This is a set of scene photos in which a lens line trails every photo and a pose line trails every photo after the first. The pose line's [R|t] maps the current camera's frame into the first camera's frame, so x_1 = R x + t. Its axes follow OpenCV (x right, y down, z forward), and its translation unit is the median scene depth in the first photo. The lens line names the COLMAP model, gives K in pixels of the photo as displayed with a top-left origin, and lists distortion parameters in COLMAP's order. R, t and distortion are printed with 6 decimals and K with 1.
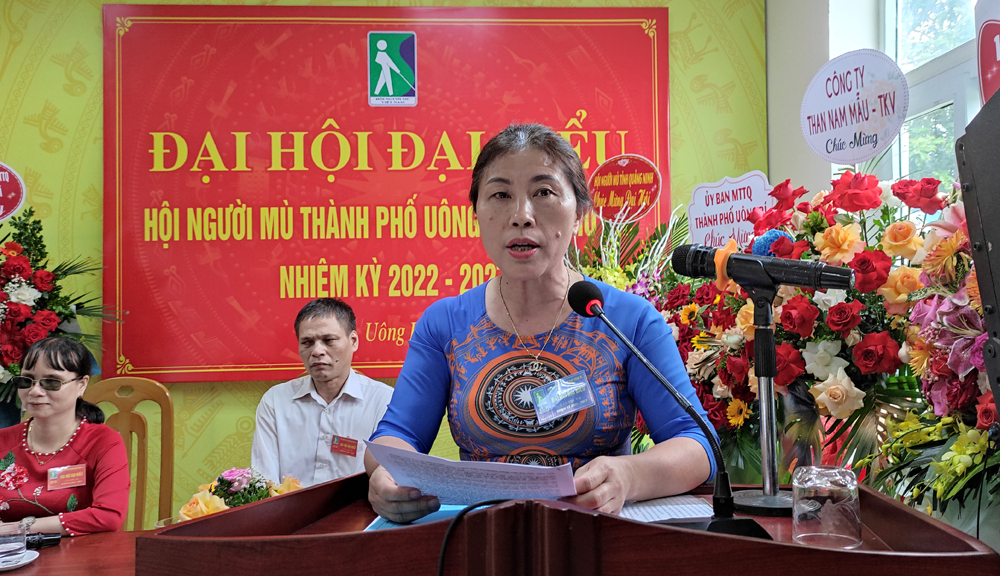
lens RADIAL K [[857.1, 0, 524.3], [0, 857.1, 283.7], [0, 0, 1]] dist [0.070352, -0.077815]
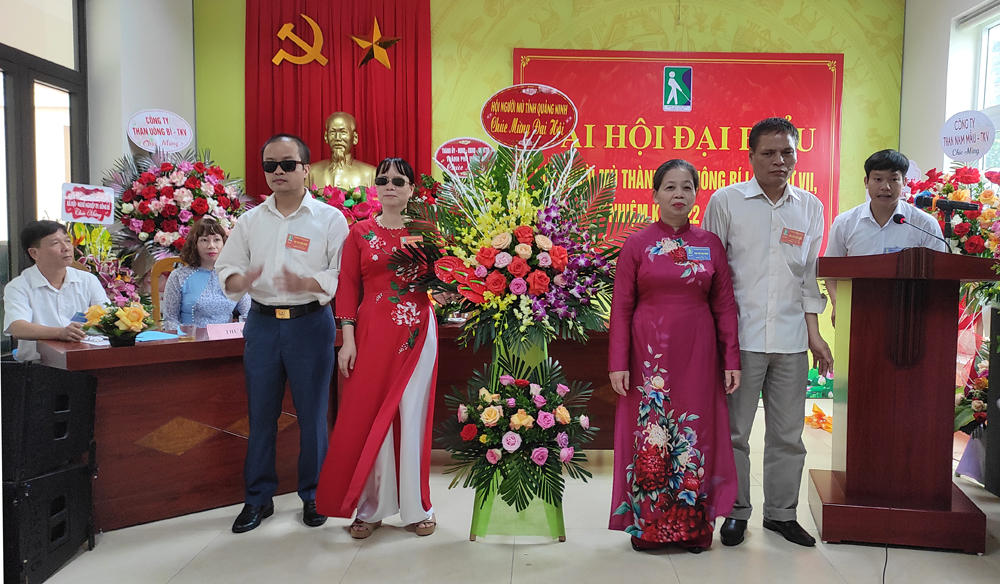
lens RADIAL K [[807.9, 0, 556.9], [0, 807.9, 289.8], [0, 0, 1]] dist [0.073375, -0.102280]
pose [[0.998766, 0.034296, -0.035914, -0.321991], [-0.031658, 0.996929, 0.071624, 0.038978], [0.038260, -0.070399, 0.996785, -0.636704]]
